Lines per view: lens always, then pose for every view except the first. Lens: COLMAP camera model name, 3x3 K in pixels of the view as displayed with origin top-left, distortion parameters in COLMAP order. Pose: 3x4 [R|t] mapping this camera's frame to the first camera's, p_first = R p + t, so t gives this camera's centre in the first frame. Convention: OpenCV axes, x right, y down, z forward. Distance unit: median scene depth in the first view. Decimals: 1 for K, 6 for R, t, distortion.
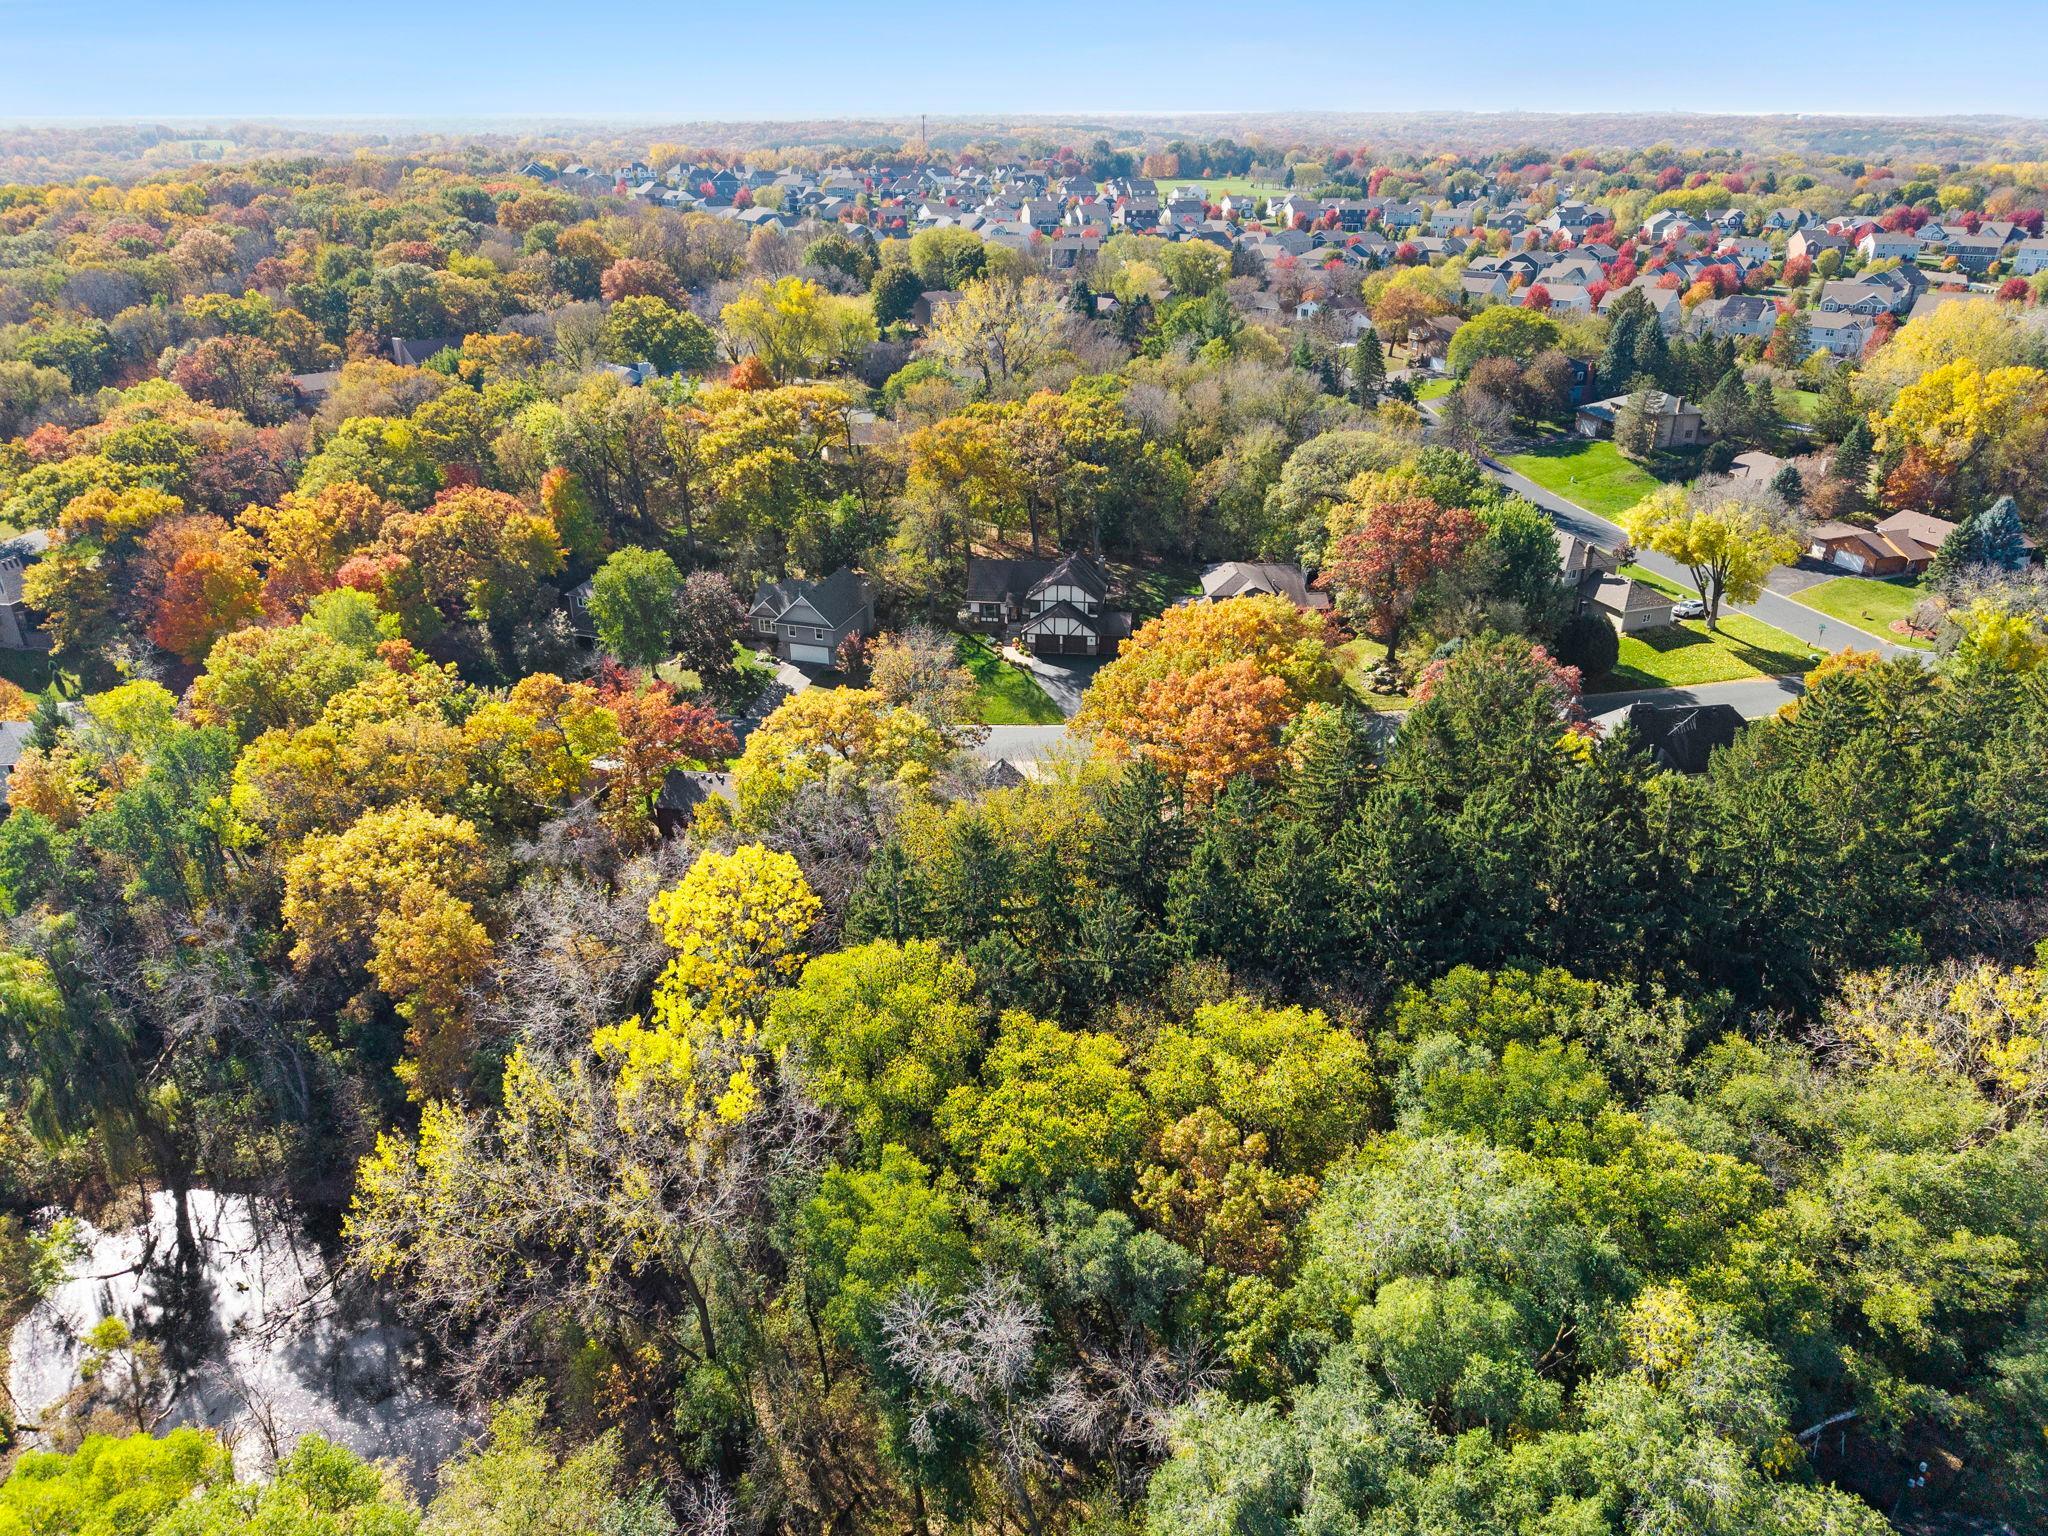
lens RADIAL K [[1400.1, 0, 1001.1], [0, 1400.1, 766.7], [0, 0, 1]] dist [0.013282, -0.004946]
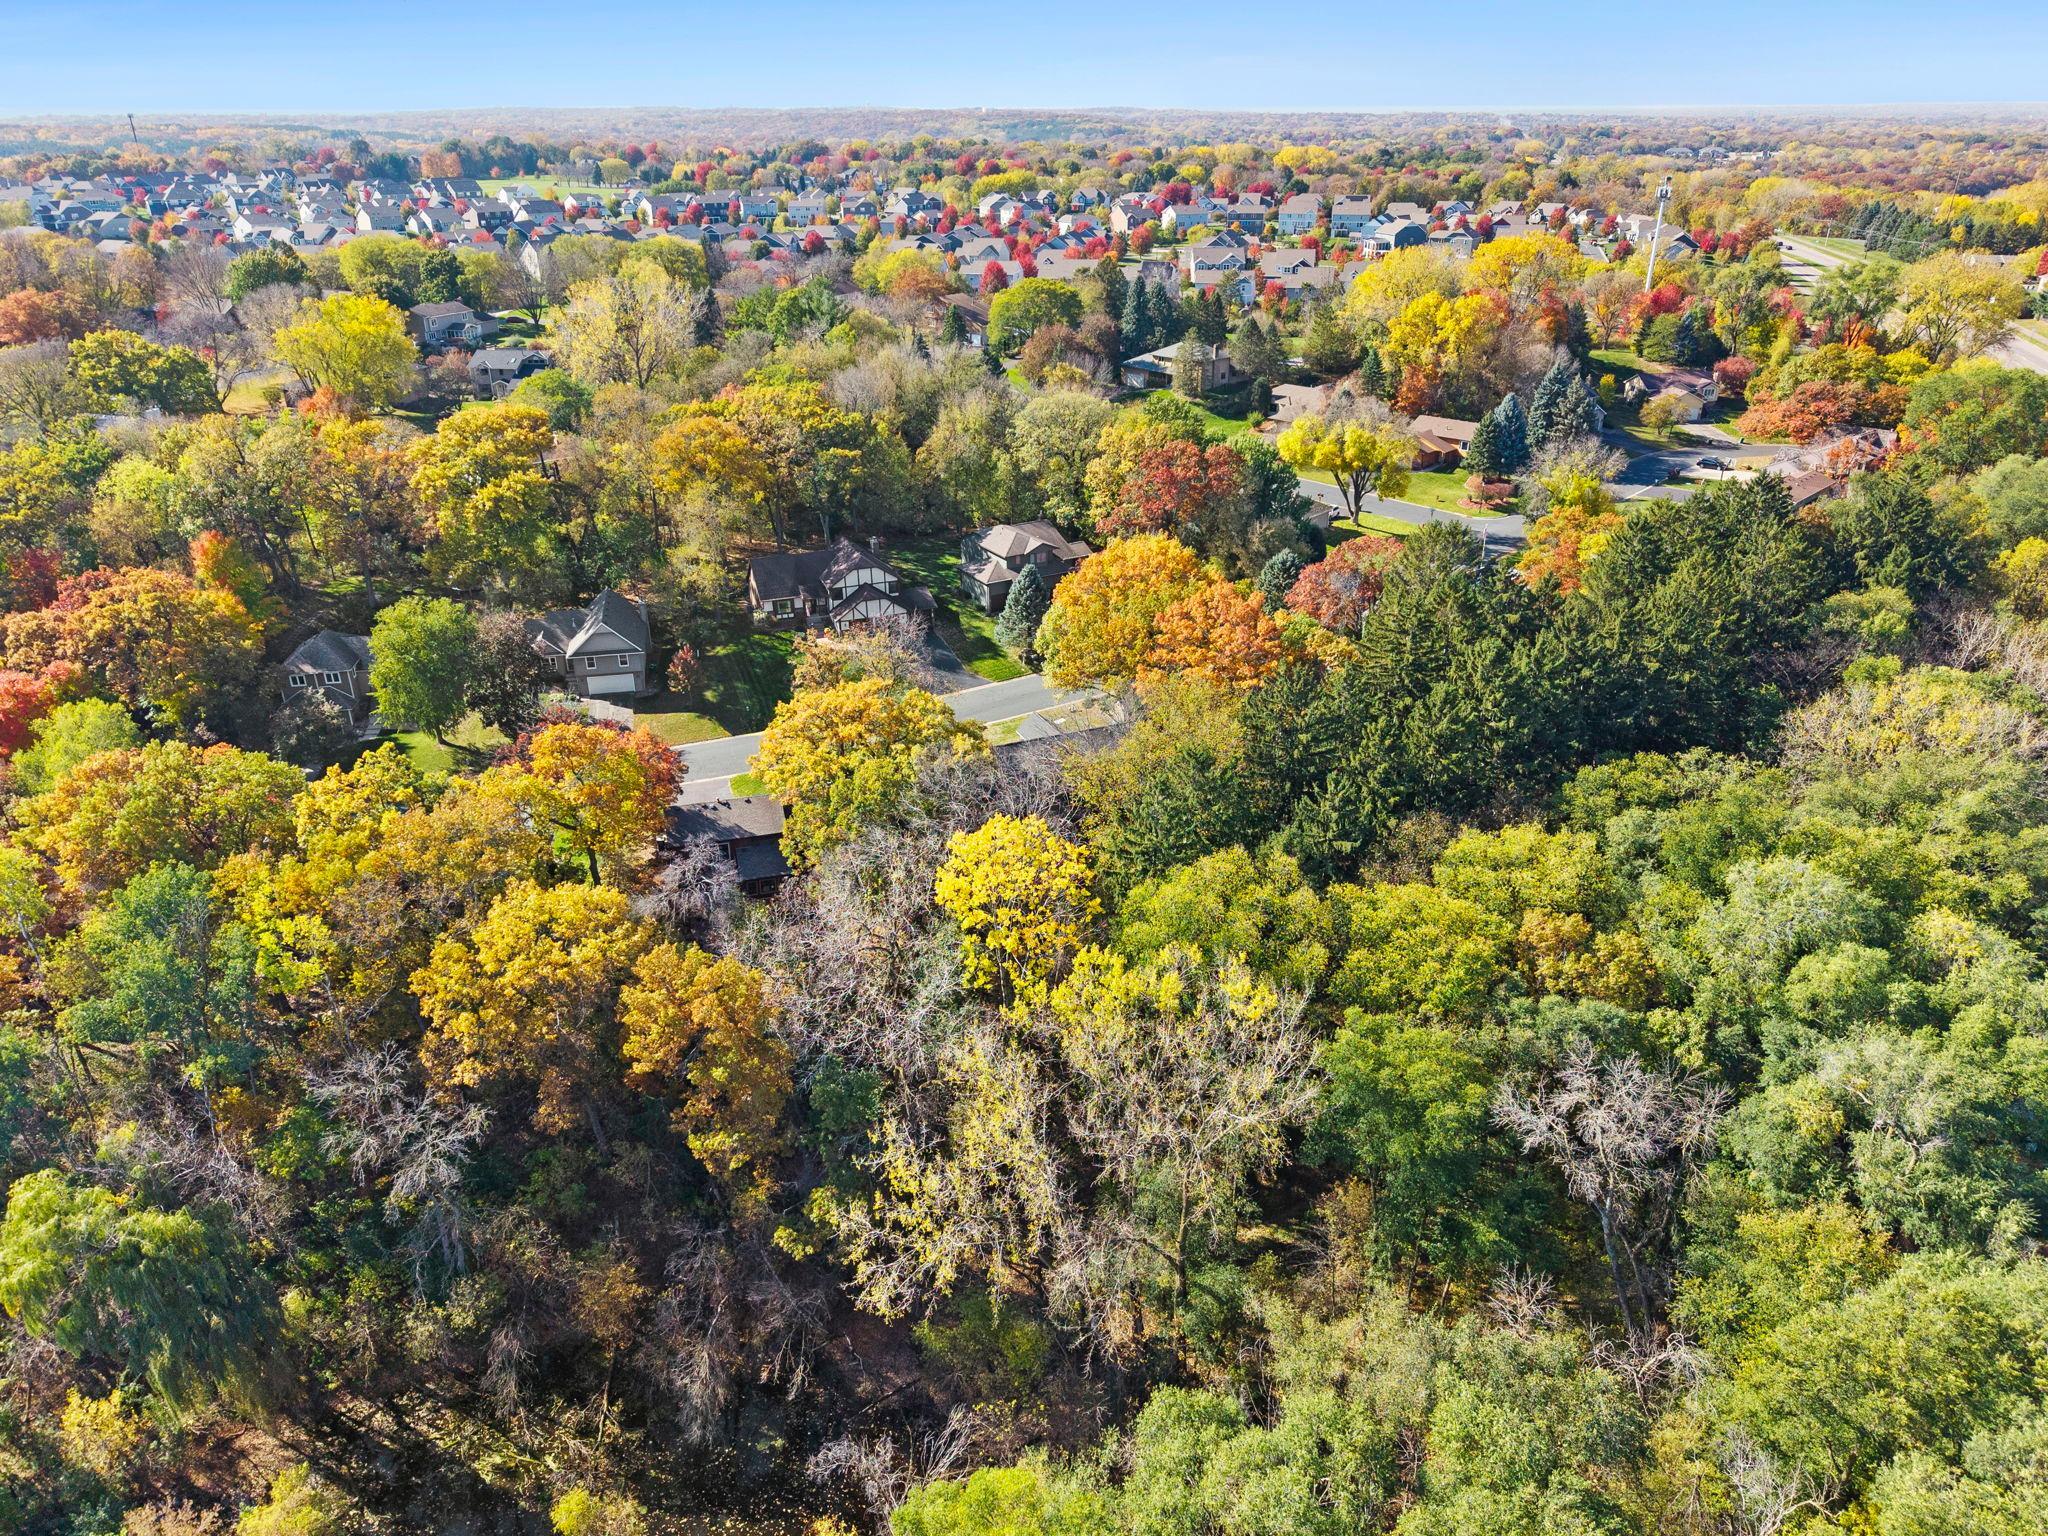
lens RADIAL K [[1417.9, 0, 1013.9], [0, 1417.9, 767.7], [0, 0, 1]] dist [0.011667, -0.005267]
pose [[0.873943, -0.212150, 0.437282, -0.338702], [0.212905, 0.975895, 0.047955, -0.014761], [-0.436916, 0.051190, 0.898045, 0.034826]]
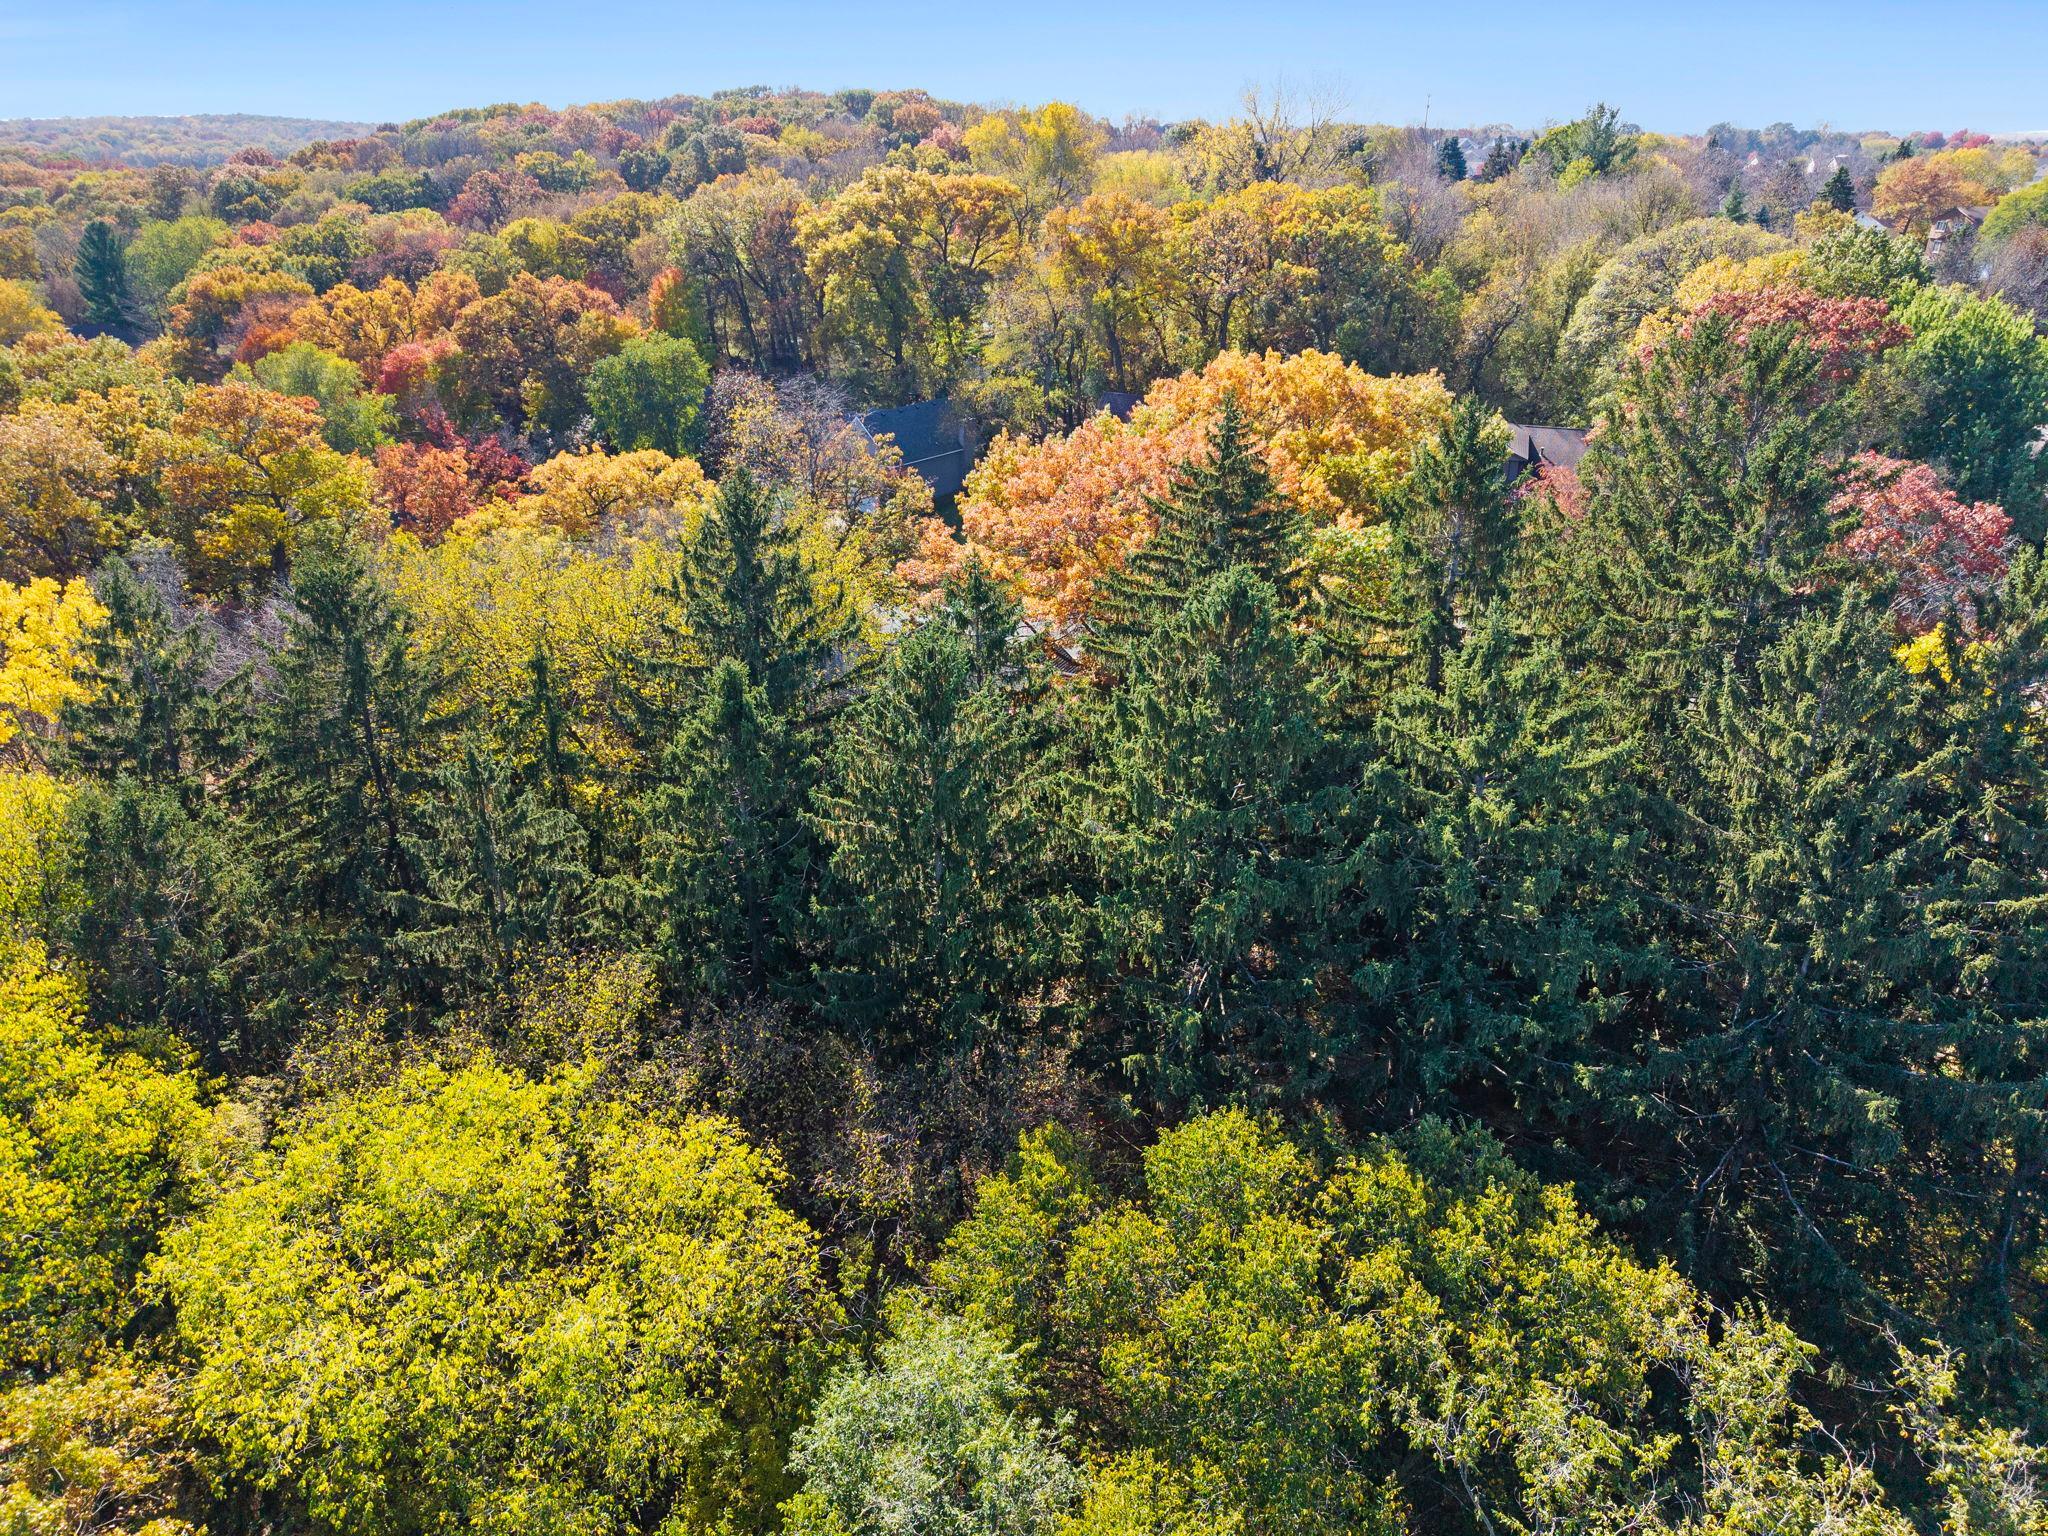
lens RADIAL K [[1387.6, 0, 1002.8], [0, 1387.6, 769.7], [0, 0, 1]] dist [-0.002285, -0.000853]
pose [[0.941083, 0.152008, -0.302088, 0.177565], [-0.152764, 0.988034, 0.021270, 0.033455], [0.301706, 0.026131, 0.953043, 0.337504]]
